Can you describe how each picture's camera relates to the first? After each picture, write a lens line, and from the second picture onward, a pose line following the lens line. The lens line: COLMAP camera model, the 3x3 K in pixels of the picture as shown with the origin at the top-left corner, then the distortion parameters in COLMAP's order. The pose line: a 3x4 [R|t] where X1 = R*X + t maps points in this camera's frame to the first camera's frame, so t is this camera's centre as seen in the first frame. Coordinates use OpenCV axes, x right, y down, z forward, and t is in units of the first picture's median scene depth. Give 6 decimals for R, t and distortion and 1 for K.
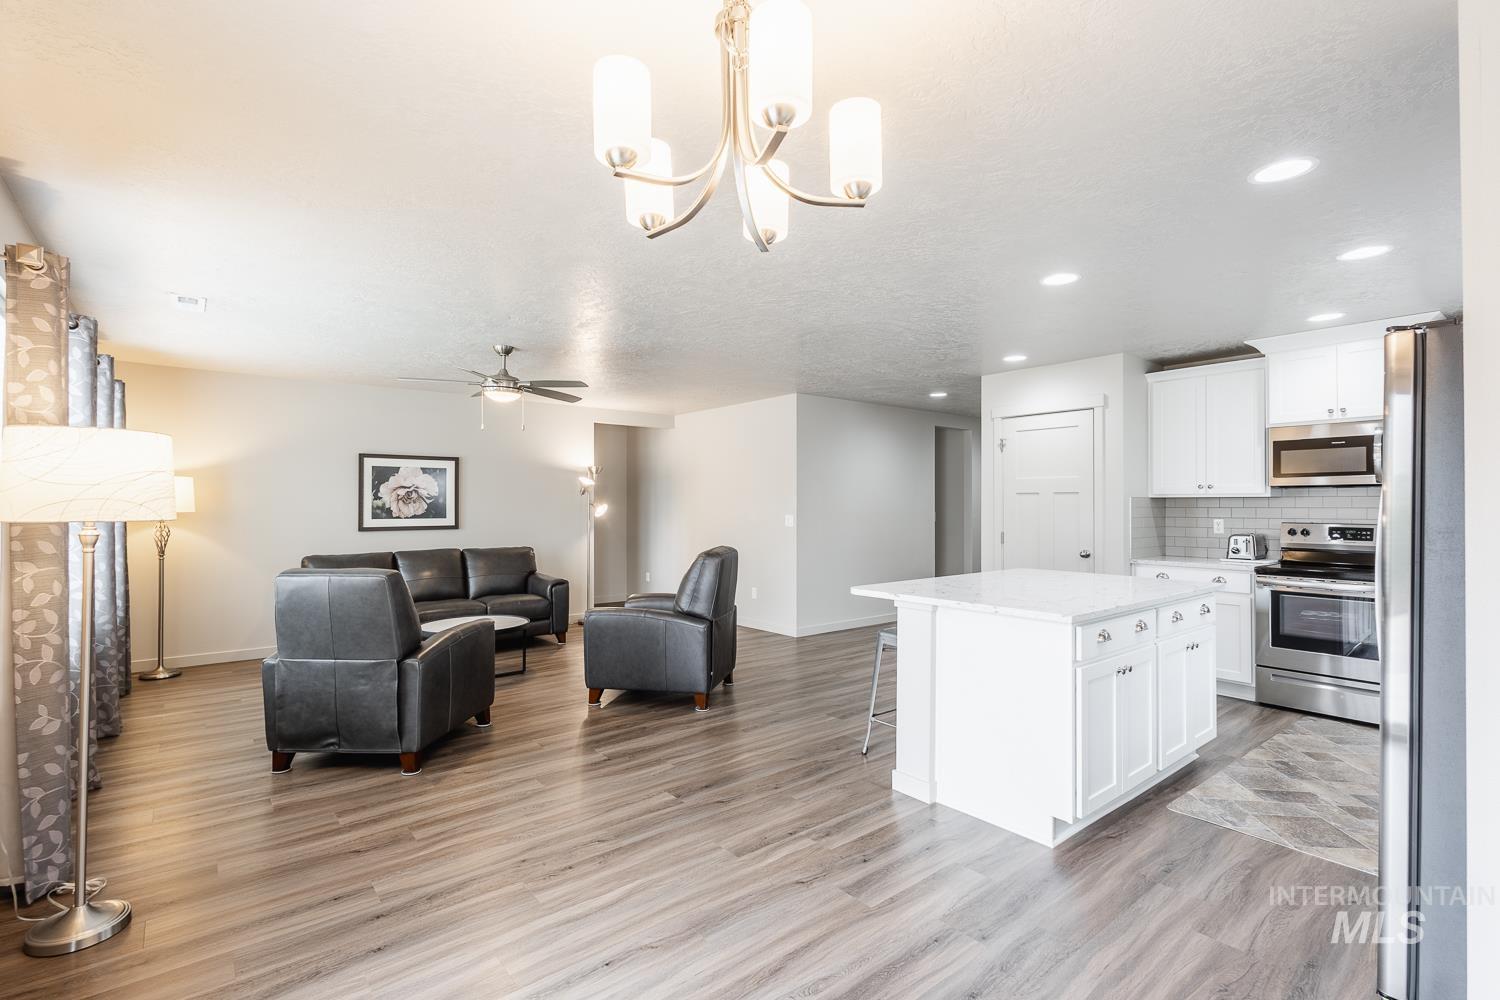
lens RADIAL K [[690.5, 0, 750.0], [0, 690.5, 500.0], [0, 0, 1]] dist [0.011623, -0.001008]
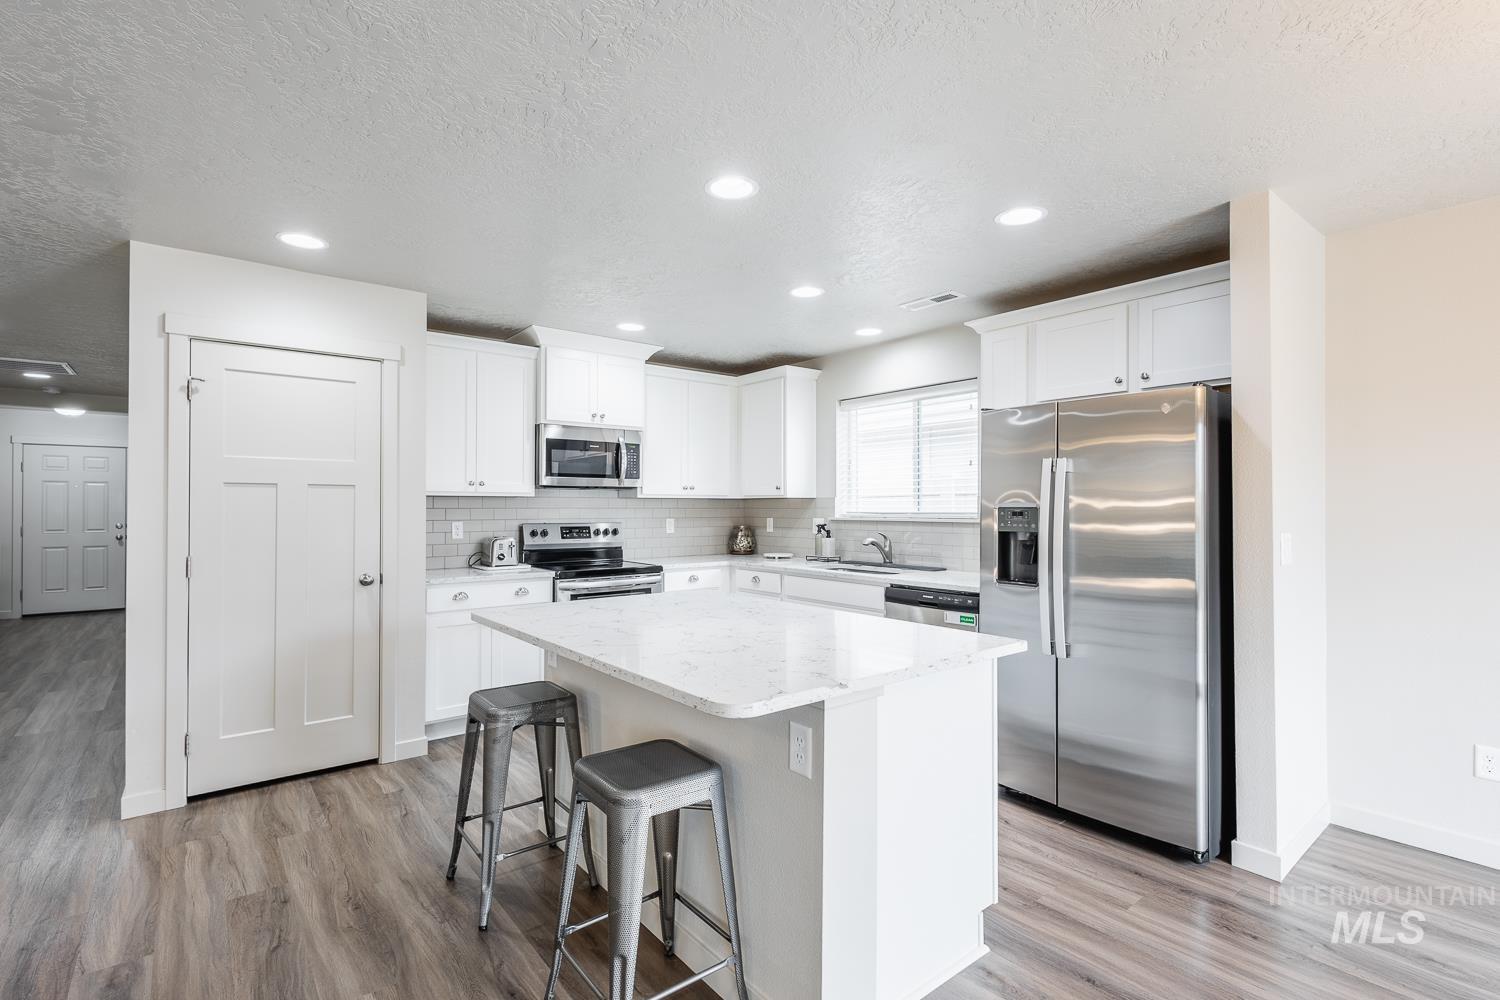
lens RADIAL K [[695.0, 0, 747.9], [0, 695.0, 501.2], [0, 0, 1]] dist [0.006348, -0.000537]
pose [[0.008977, 0.007121, 0.999934, -0.189142], [-0.008668, 0.999938, -0.007044, 0.005662], [-0.999922, -0.008605, 0.009039, 0.699137]]
